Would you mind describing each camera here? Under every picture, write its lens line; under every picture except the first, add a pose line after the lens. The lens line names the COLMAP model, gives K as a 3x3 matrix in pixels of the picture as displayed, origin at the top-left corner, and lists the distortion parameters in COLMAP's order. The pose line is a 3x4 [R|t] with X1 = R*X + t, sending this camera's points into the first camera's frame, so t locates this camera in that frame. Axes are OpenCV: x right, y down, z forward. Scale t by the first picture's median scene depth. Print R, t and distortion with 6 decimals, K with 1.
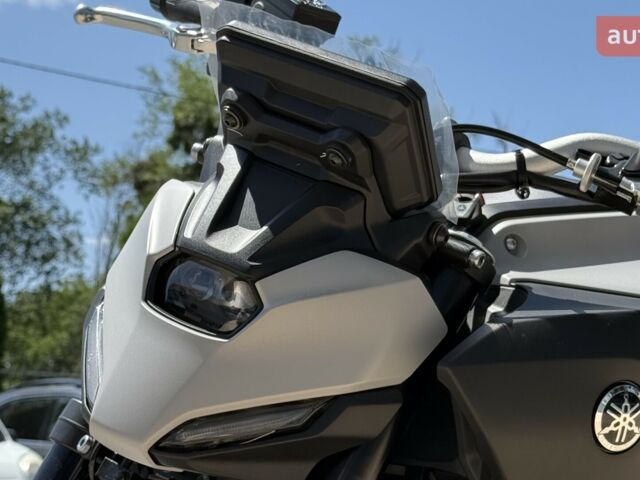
lens RADIAL K [[1586.5, 0, 320.0], [0, 1586.5, 240.0], [0, 0, 1]] dist [0.143171, 0.049218]
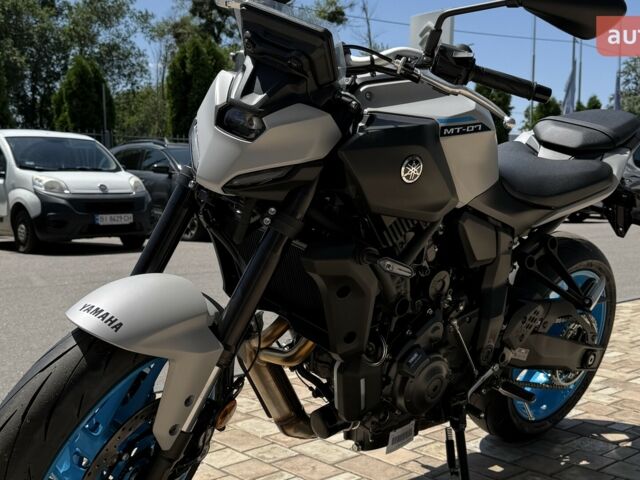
lens RADIAL K [[786.6, 0, 320.0], [0, 786.6, 240.0], [0, 0, 1]] dist [0.106423, 0.001964]
pose [[0.998153, -0.026047, 0.054881, -0.022361], [0.013520, 0.976006, 0.217323, -0.048045], [-0.059225, -0.216180, 0.974556, -0.197847]]
